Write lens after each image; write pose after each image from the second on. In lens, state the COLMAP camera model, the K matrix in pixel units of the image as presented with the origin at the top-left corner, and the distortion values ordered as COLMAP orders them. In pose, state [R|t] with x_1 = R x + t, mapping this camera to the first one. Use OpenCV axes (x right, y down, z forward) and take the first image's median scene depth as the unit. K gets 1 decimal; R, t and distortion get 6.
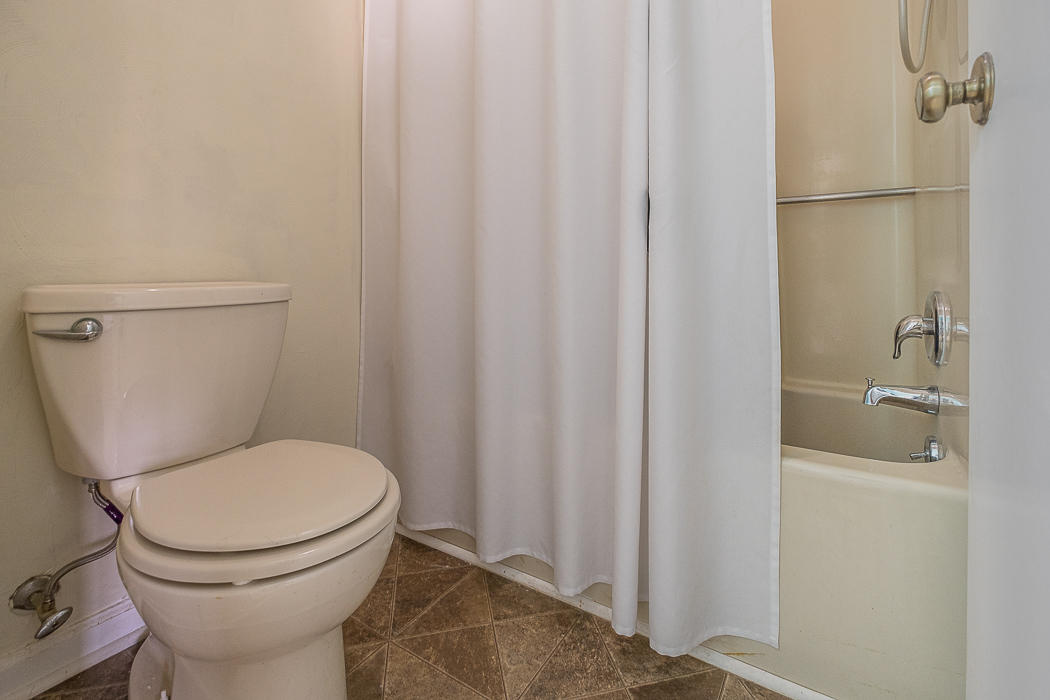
lens RADIAL K [[487.7, 0, 523.8], [0, 487.7, 273.8], [0, 0, 1]] dist [0.001762, 0.000056]
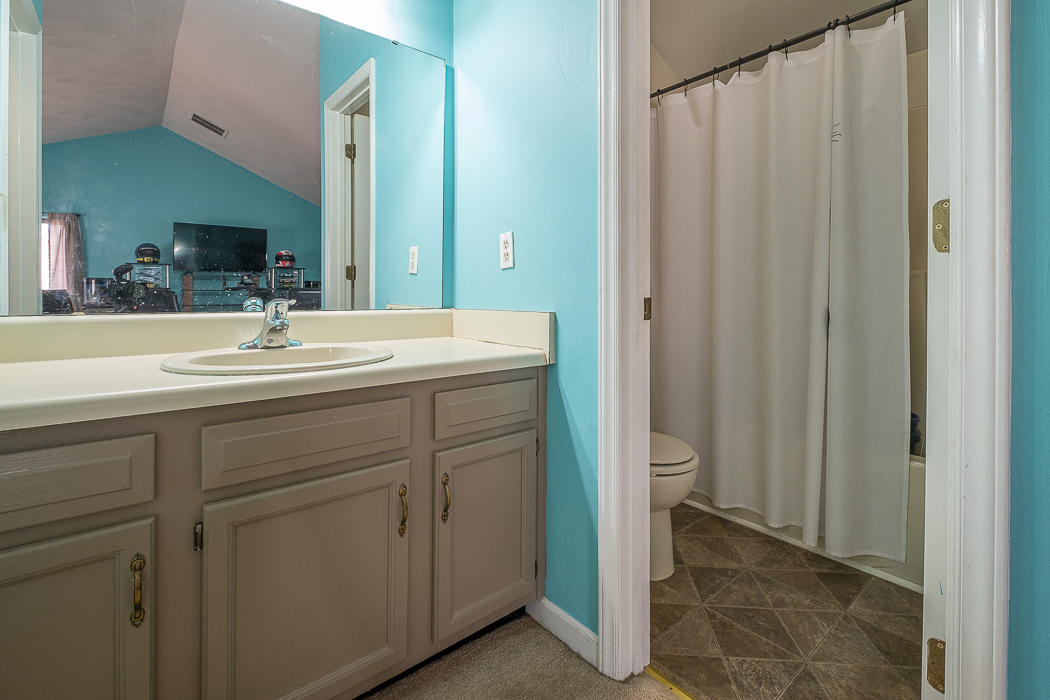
lens RADIAL K [[487.7, 0, 525.8], [0, 487.7, 299.8], [0, 0, 1]] dist [0.001762, 0.000056]
pose [[0.955913, 0.008443, -0.293528, -0.269589], [-0.001479, 0.999712, 0.023937, -0.229543], [0.293646, -0.022448, 0.955651, -0.994686]]
